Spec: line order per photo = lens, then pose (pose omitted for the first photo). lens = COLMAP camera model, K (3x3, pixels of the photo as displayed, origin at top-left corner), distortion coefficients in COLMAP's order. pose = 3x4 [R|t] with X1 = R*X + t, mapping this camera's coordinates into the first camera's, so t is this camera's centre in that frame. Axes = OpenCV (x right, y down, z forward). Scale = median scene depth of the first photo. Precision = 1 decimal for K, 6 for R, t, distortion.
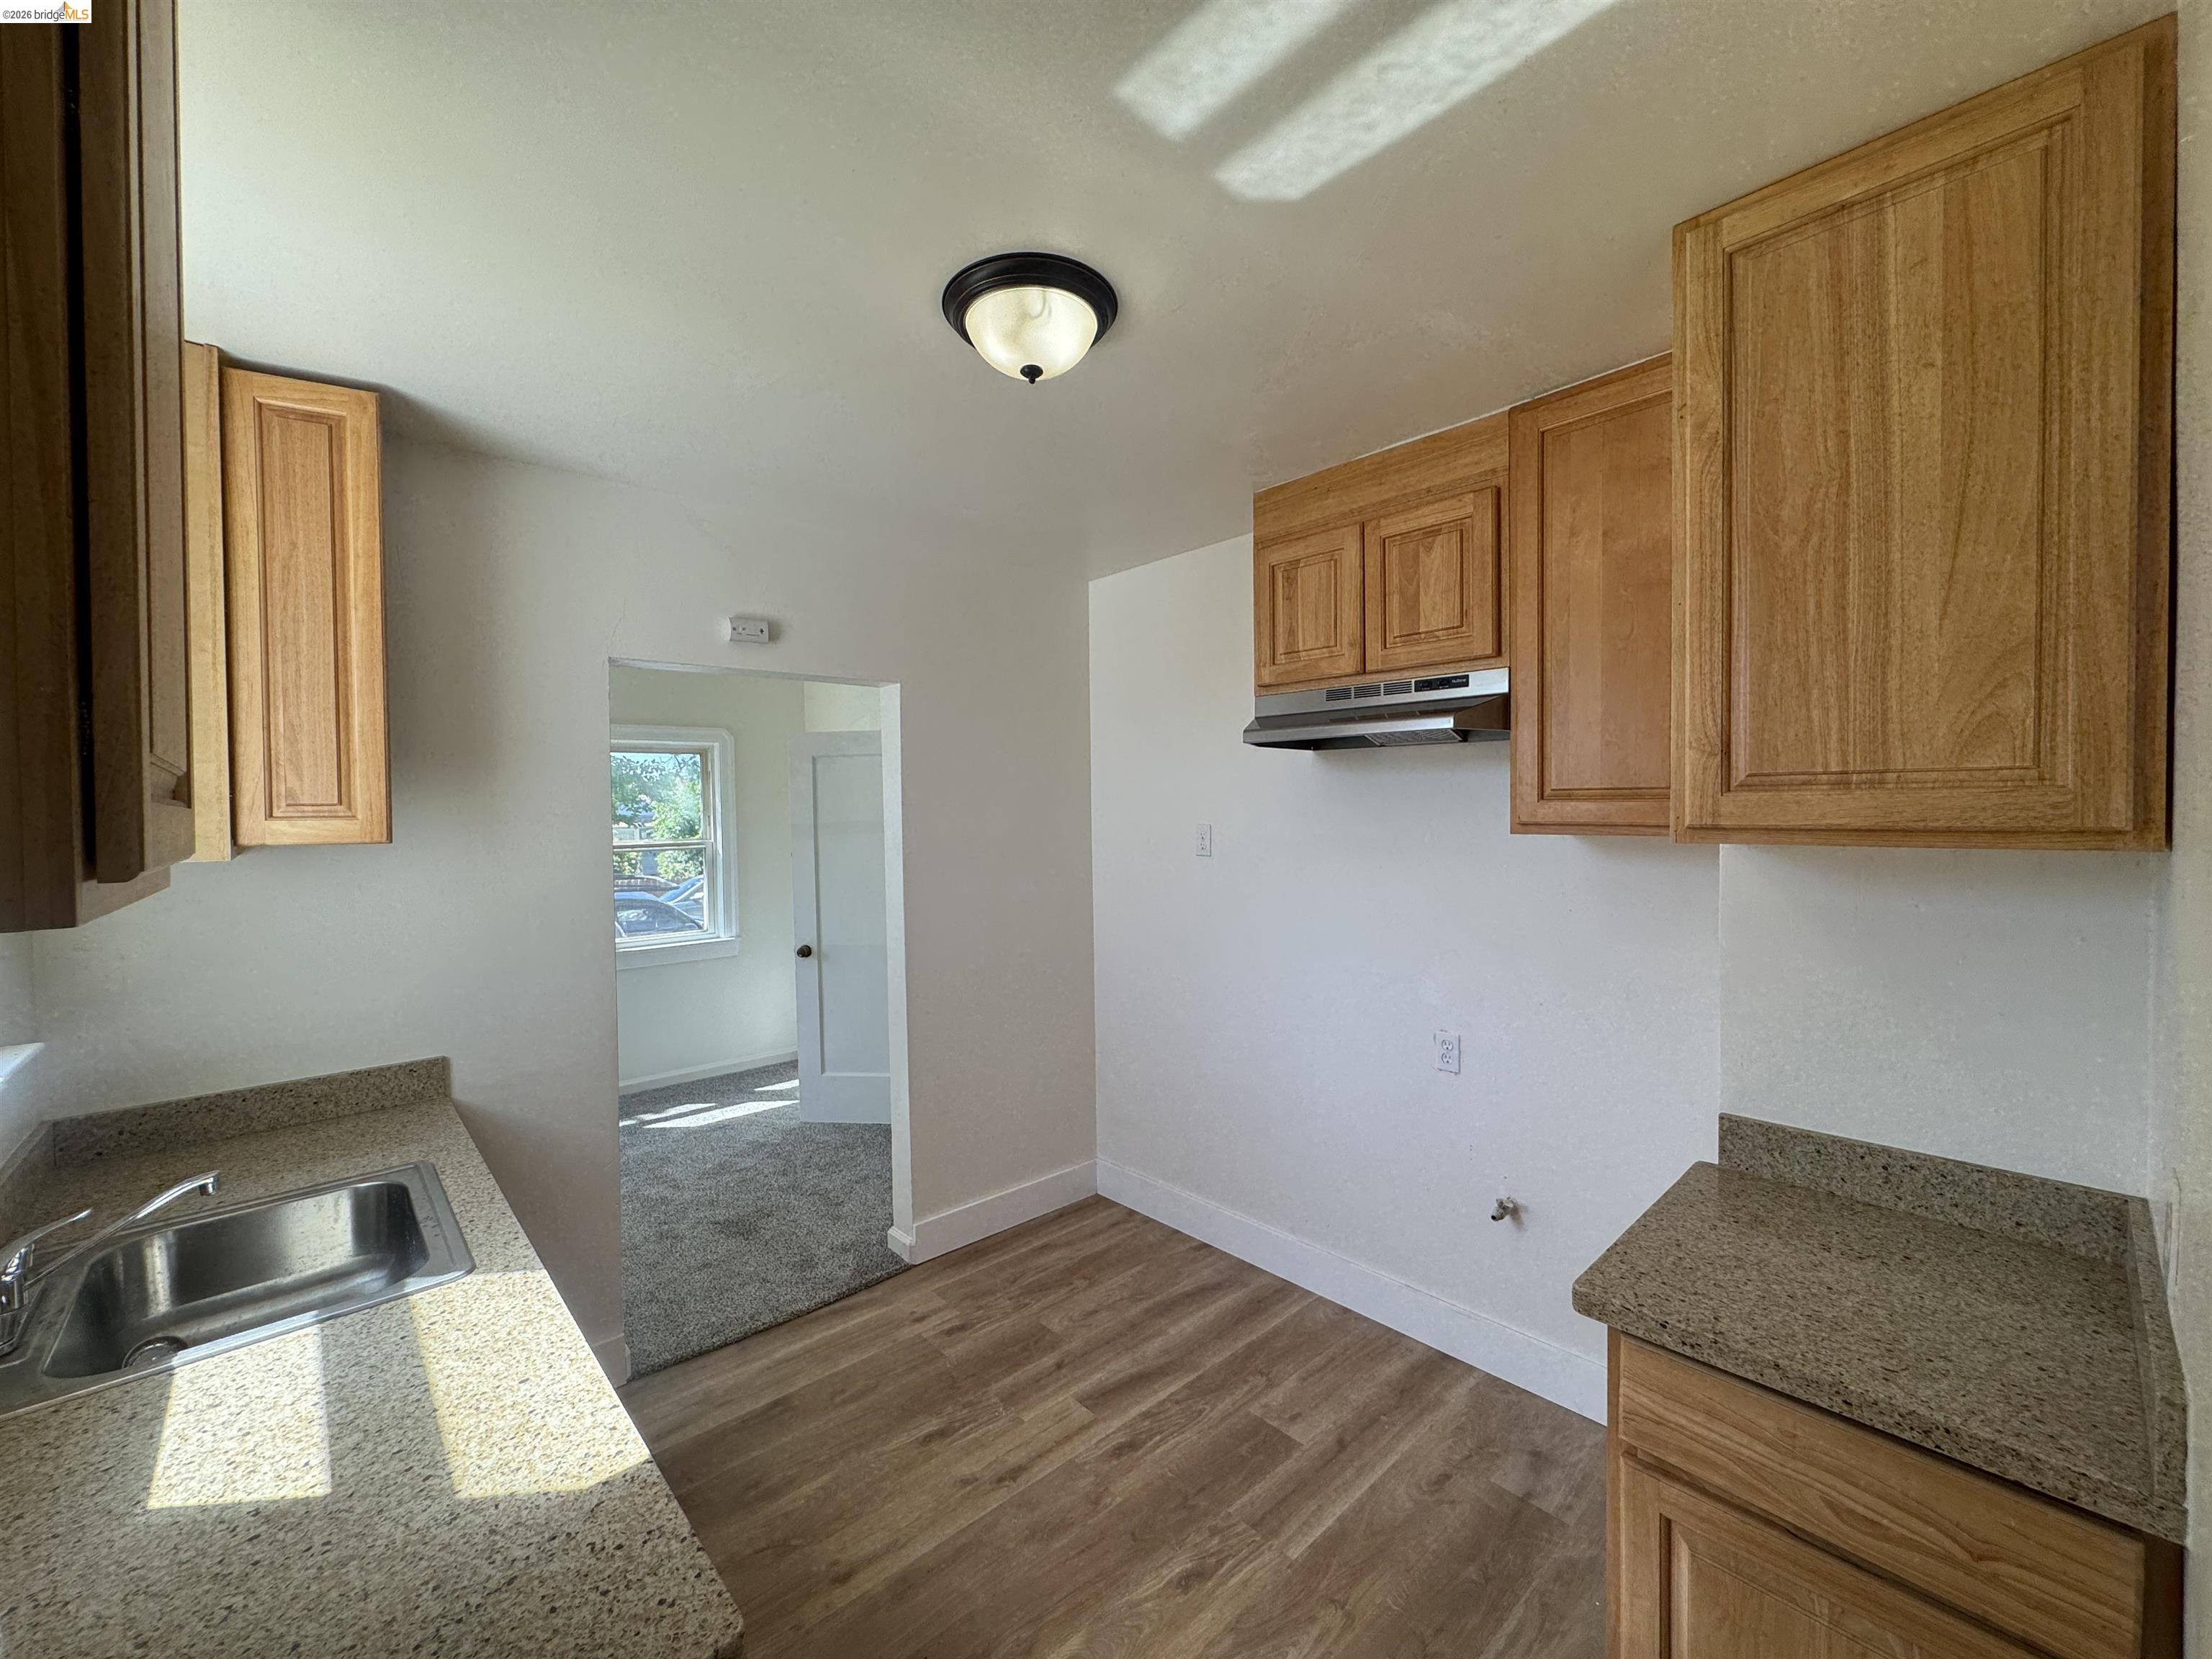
lens RADIAL K [[885.5, 0, 1105.9], [0, 885.5, 823.0], [0, 0, 1]] dist [-0.003090, 0.000992]
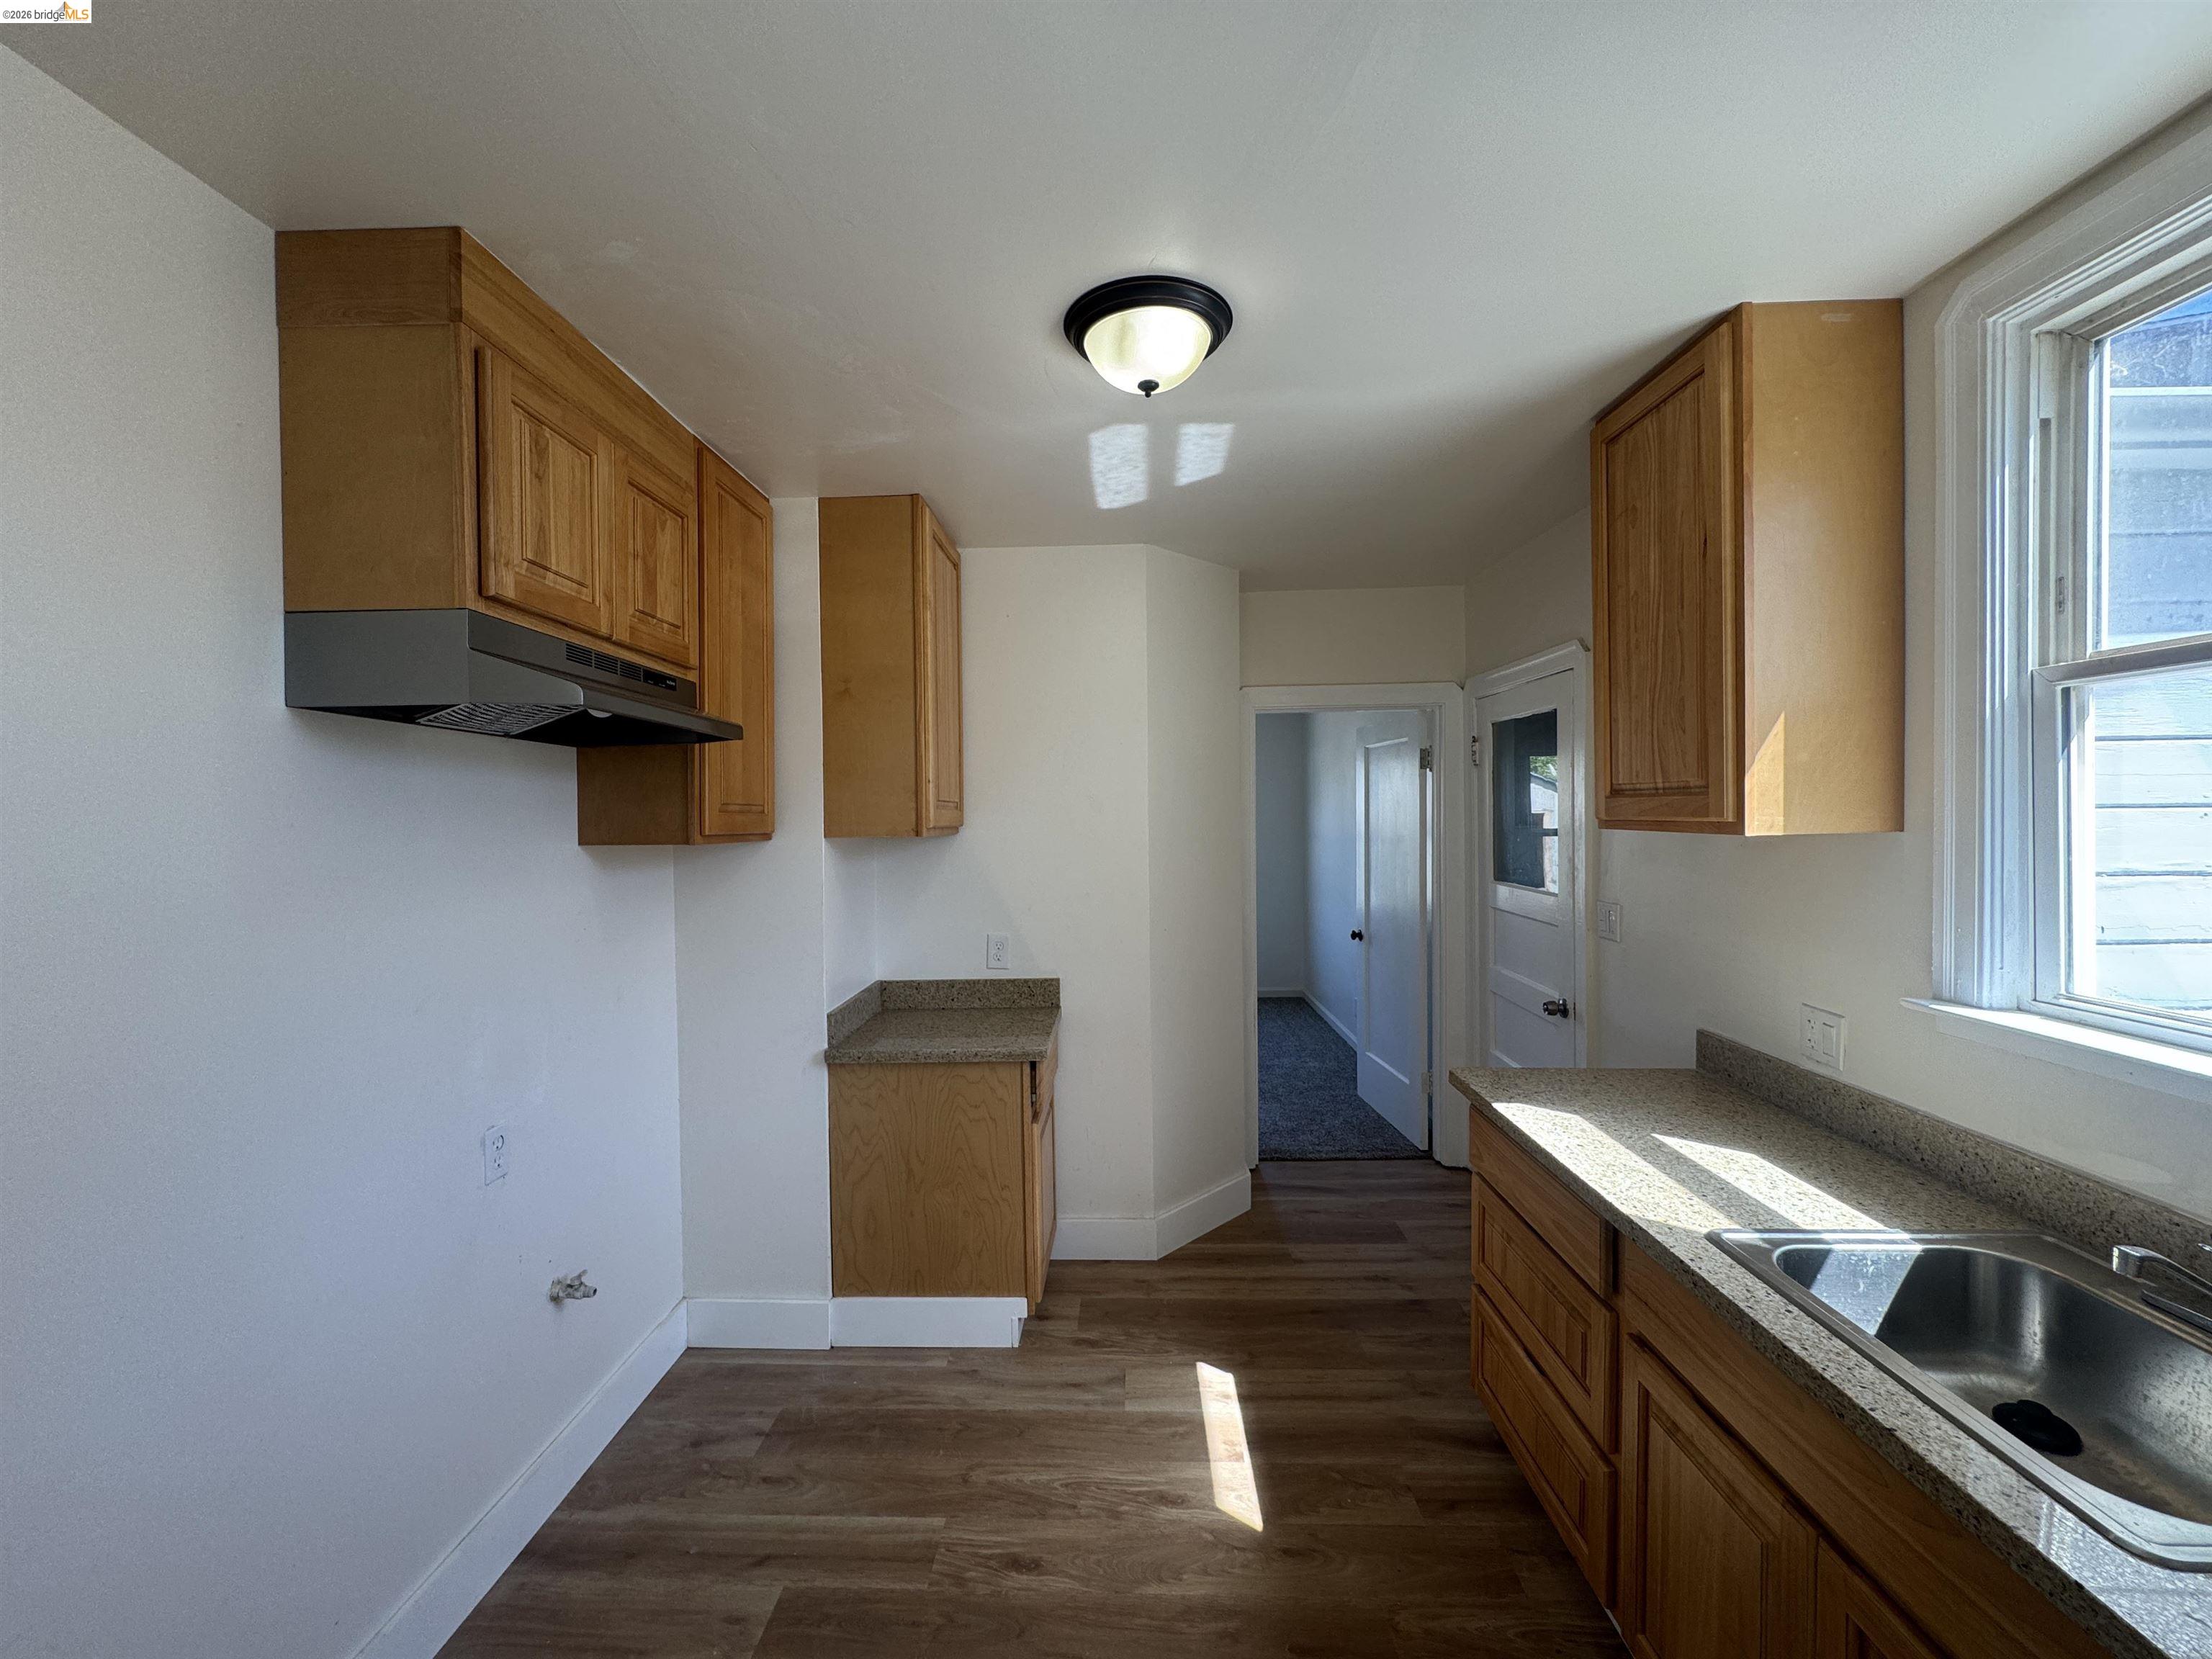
lens RADIAL K [[885.5, 0, 1102.7], [0, 885.5, 829.2], [0, 0, 1]] dist [-0.003090, 0.000992]
pose [[-0.718126, 0.010970, 0.695827, -0.695696], [0.033381, 0.999268, 0.018697, -0.011804], [-0.695112, 0.036654, -0.717966, 1.652270]]
